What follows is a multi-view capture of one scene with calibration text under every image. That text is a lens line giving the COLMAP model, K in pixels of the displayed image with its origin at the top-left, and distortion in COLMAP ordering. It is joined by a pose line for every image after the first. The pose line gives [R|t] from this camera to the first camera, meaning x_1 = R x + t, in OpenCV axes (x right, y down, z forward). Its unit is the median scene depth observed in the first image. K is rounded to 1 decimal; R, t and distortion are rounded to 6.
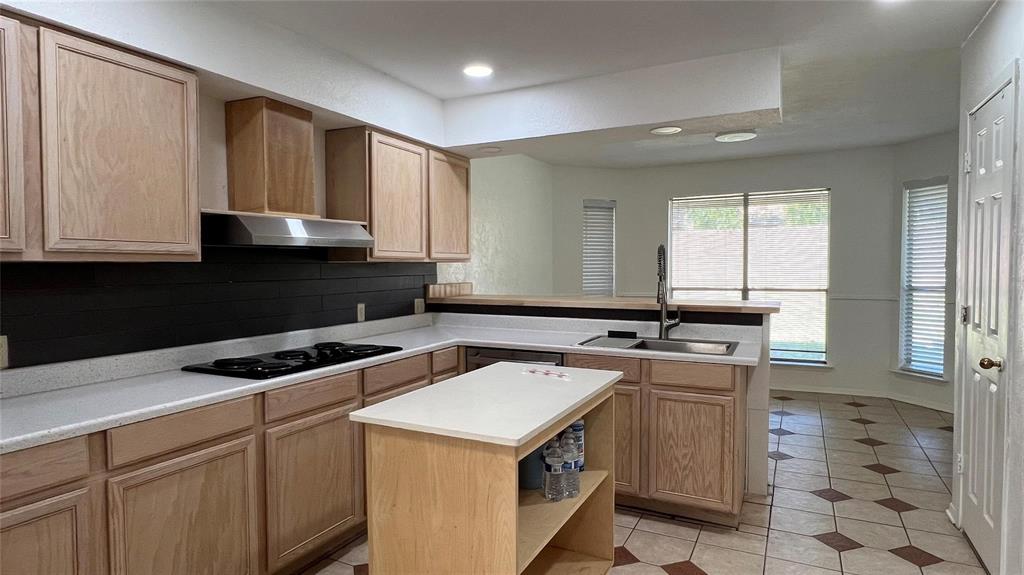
lens RADIAL K [[561.5, 0, 513.1], [0, 561.5, 285.7], [0, 0, 1]] dist [-0.003056, 0.000177]
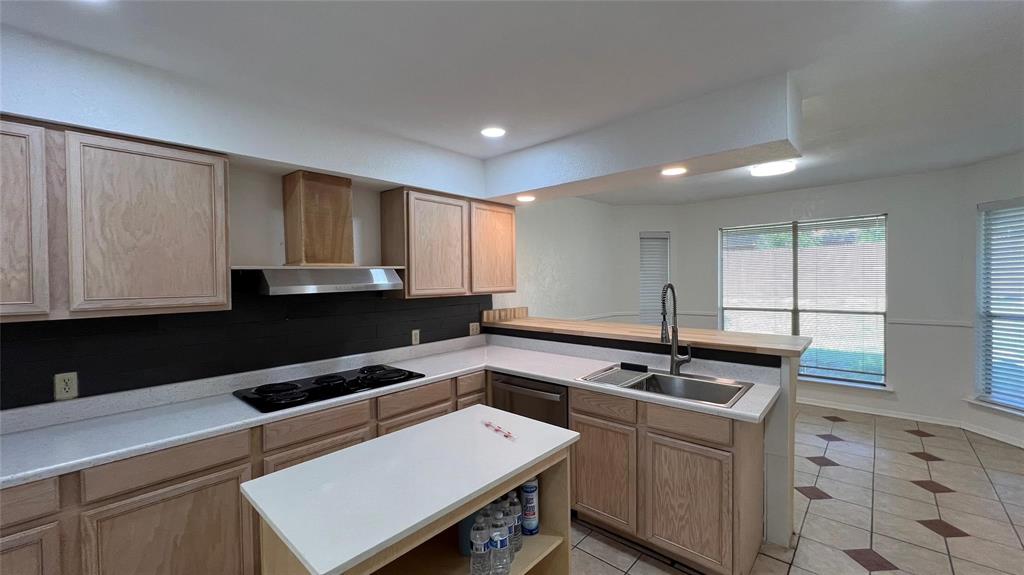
lens RADIAL K [[407.0, 0, 511.1], [0, 407.0, 285.7], [0, 0, 1]] dist [-0.002270, 0.000770]
pose [[0.965572, -0.003312, -0.260113, 0.214578], [-0.000584, 0.999889, -0.014899, -0.068000], [0.260134, 0.014537, 0.965463, 0.251060]]
